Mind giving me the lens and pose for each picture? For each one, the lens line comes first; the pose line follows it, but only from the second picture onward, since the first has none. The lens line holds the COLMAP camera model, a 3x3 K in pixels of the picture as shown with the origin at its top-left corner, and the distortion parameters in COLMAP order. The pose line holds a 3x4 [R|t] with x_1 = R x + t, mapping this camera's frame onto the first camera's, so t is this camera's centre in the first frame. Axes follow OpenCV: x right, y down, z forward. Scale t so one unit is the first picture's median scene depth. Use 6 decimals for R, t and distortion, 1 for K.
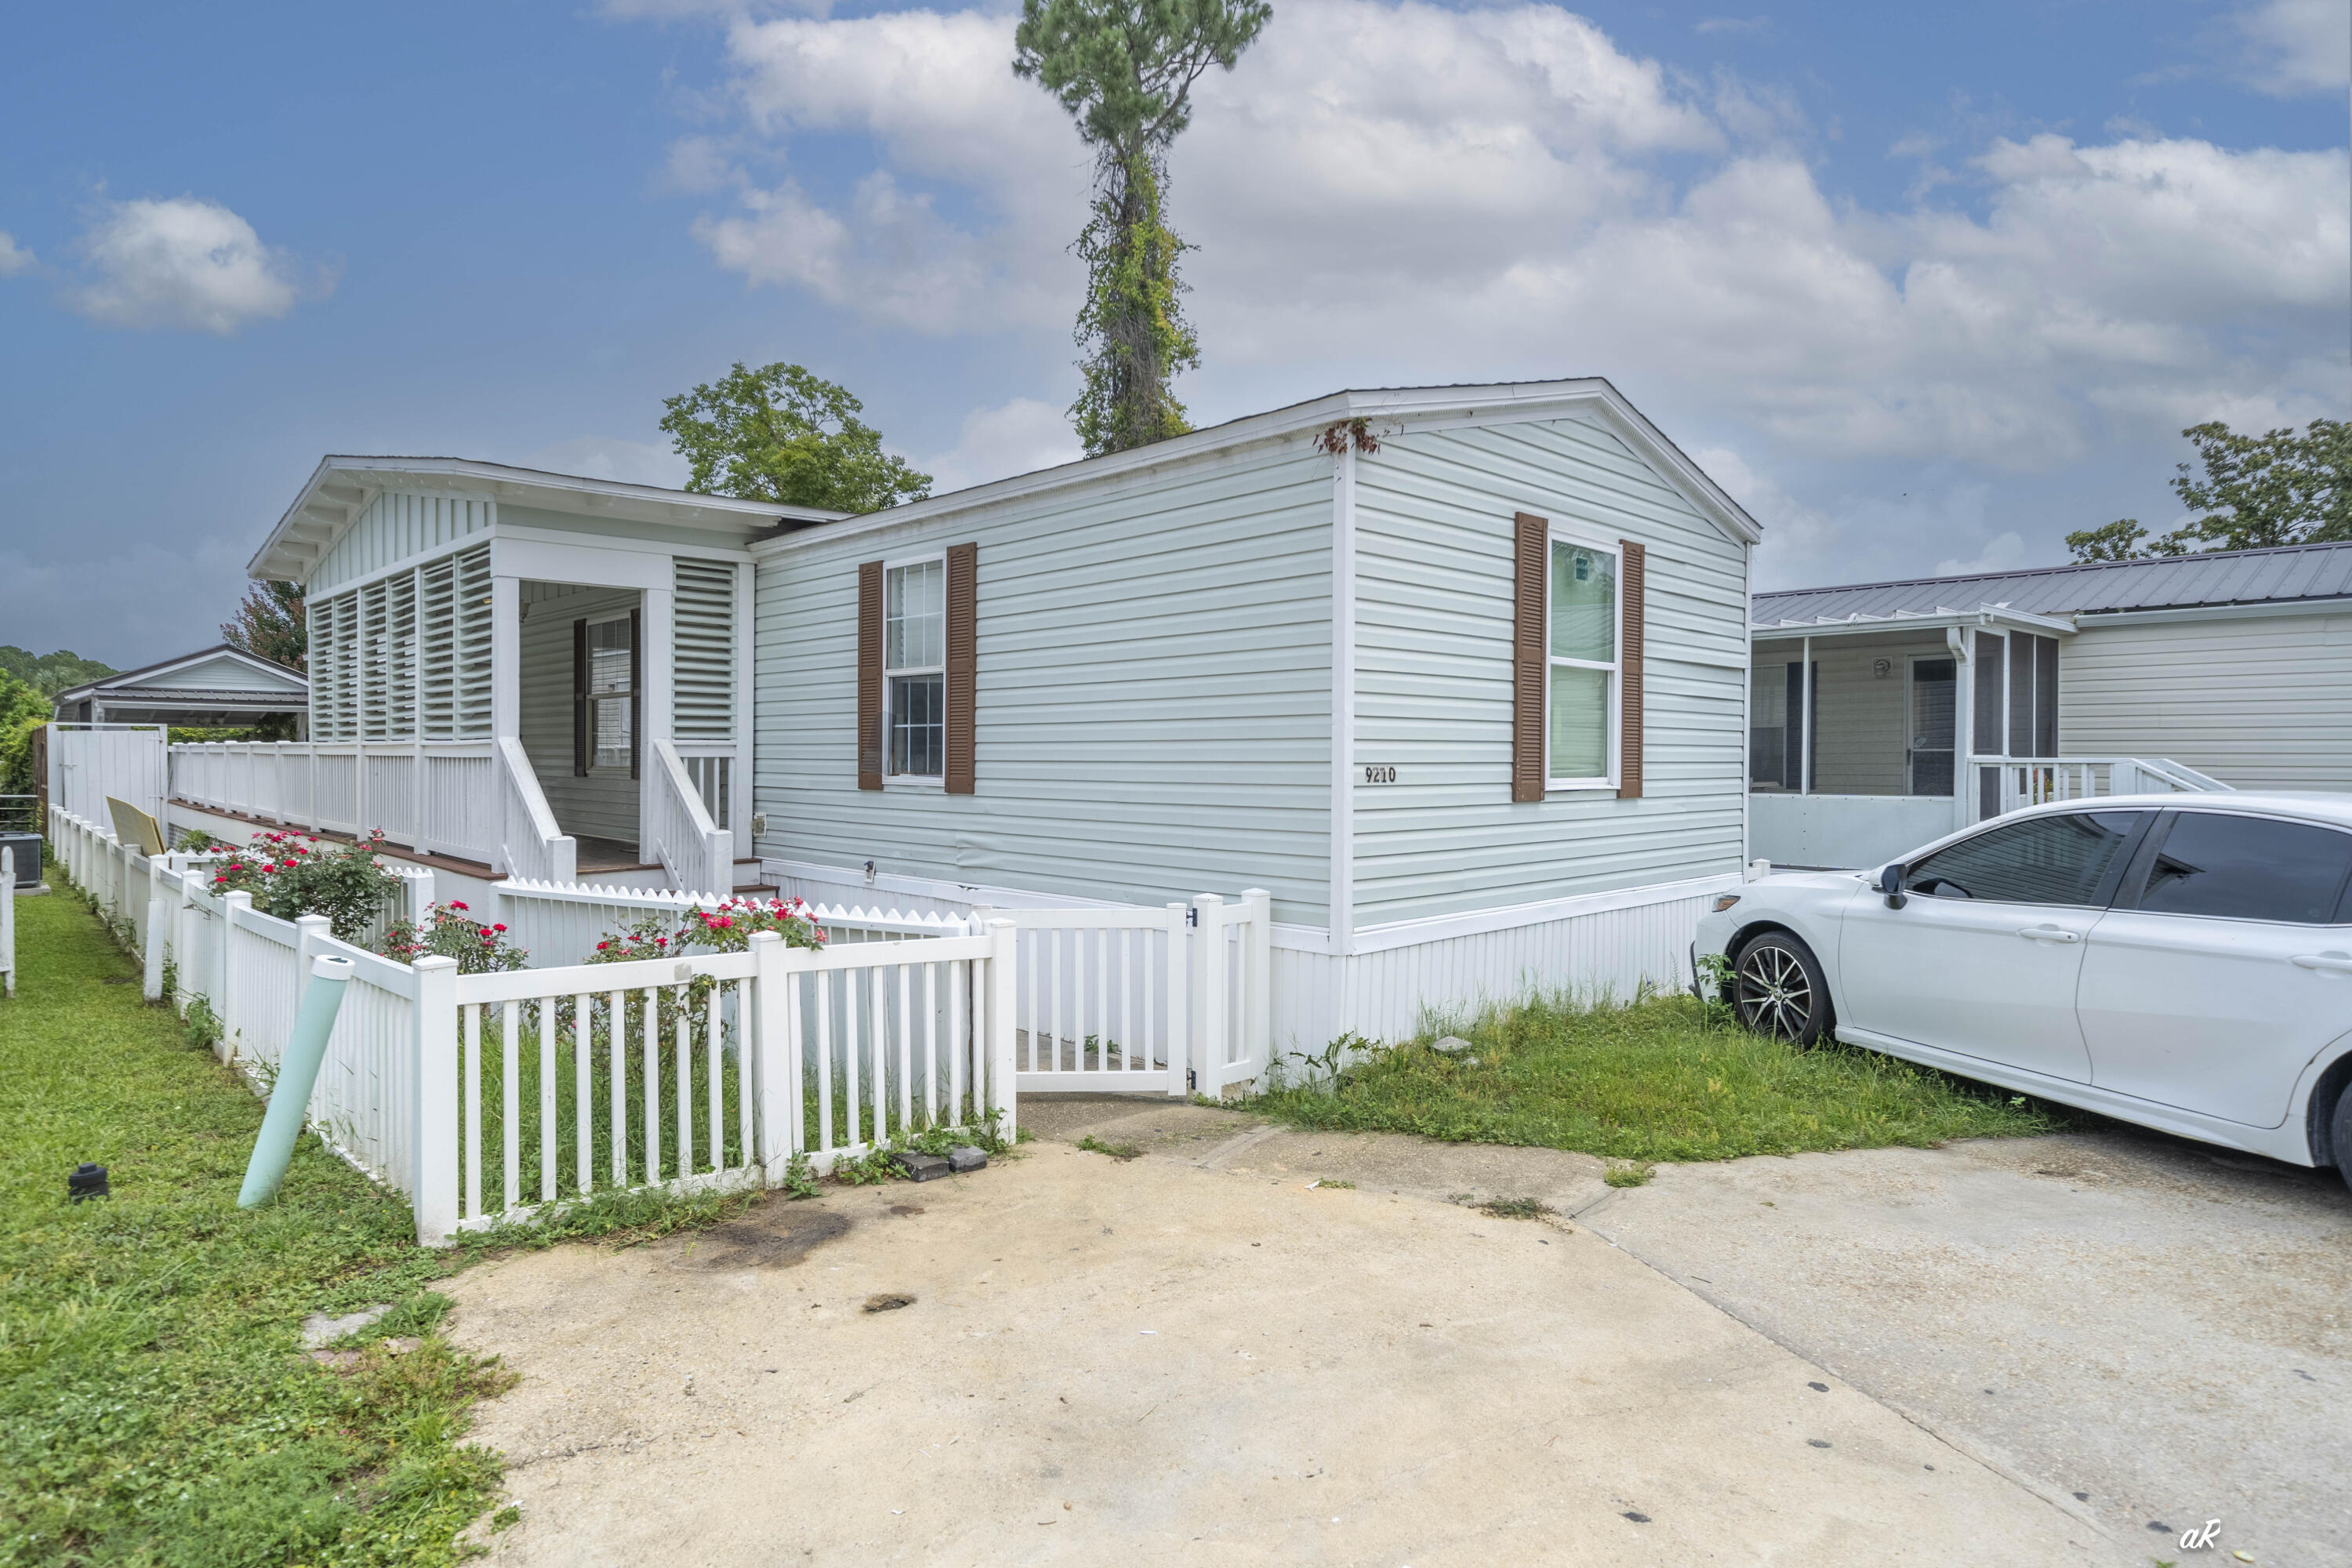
lens RADIAL K [[1260.9, 0, 1176.0], [0, 1260.9, 784.0], [0, 0, 1]] dist [0.001359, 0.002107]
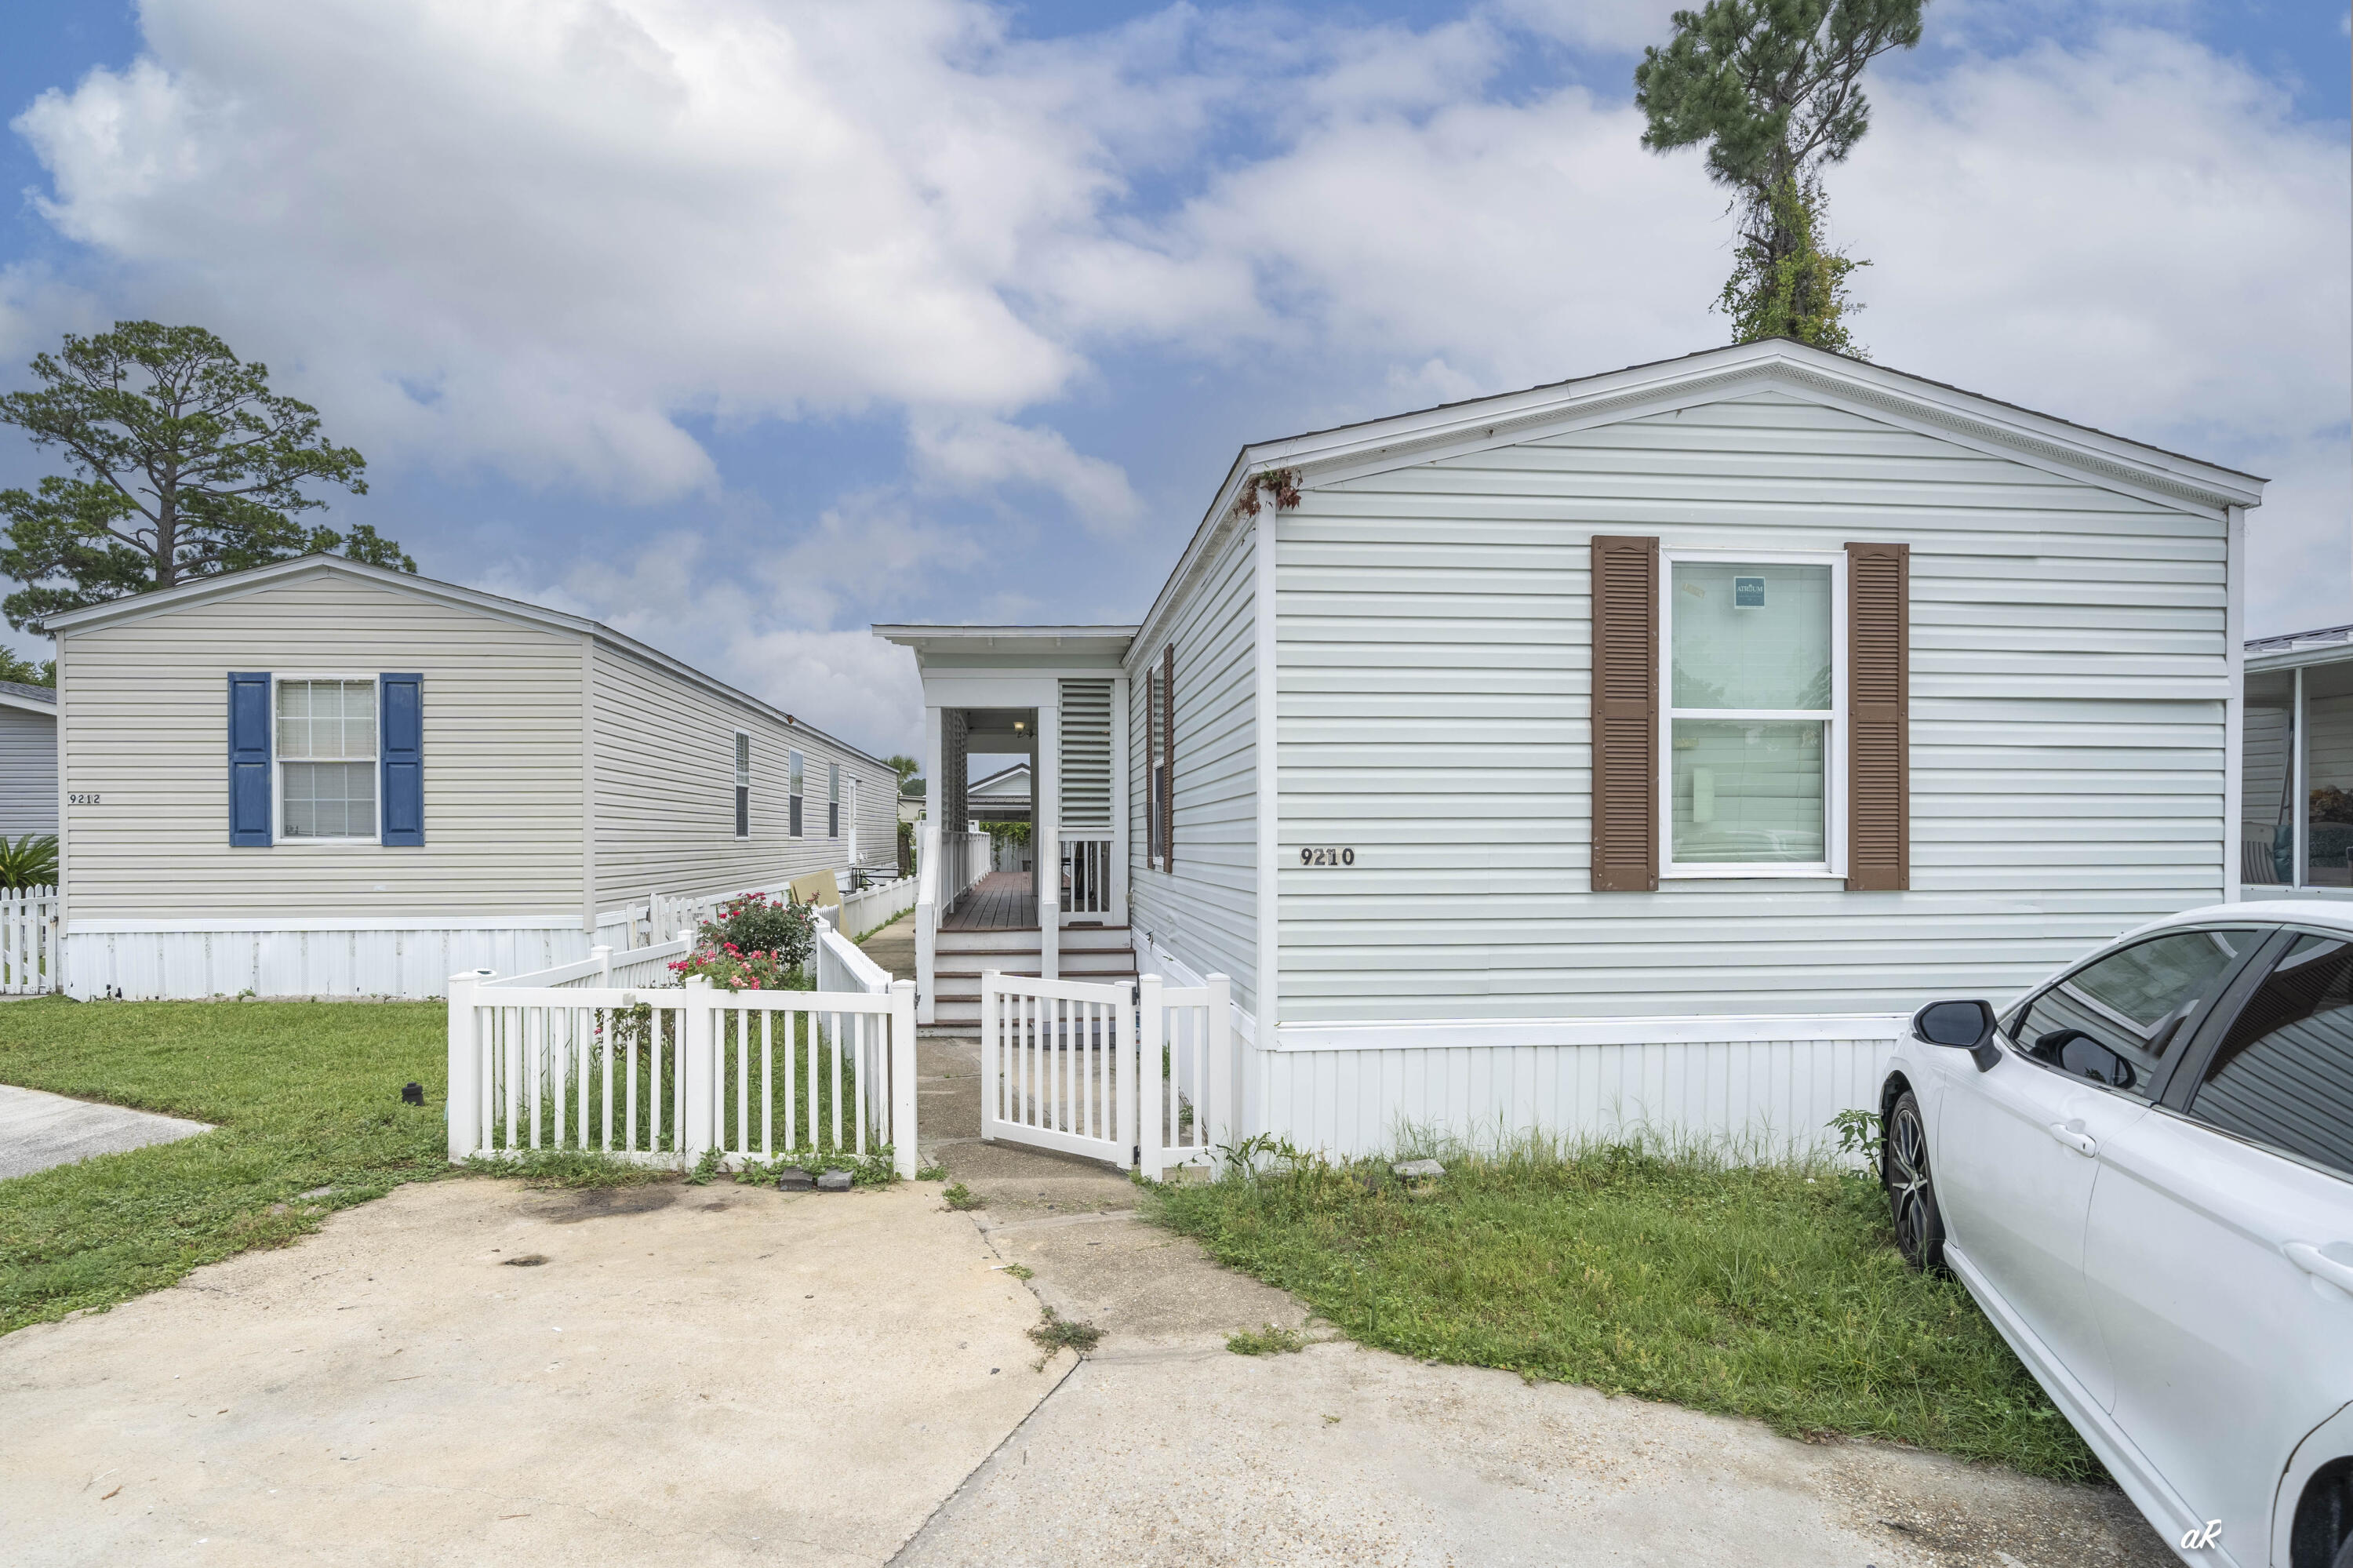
lens RADIAL K [[1150.7, 0, 1170.8], [0, 1150.7, 857.1], [0, 0, 1]] dist [0.000899, 0.000170]
pose [[0.780849, 0.004111, -0.624707, 0.680842], [-0.008556, 0.999955, -0.004114, -0.003070], [0.624662, 0.008557, 0.780849, 0.322755]]
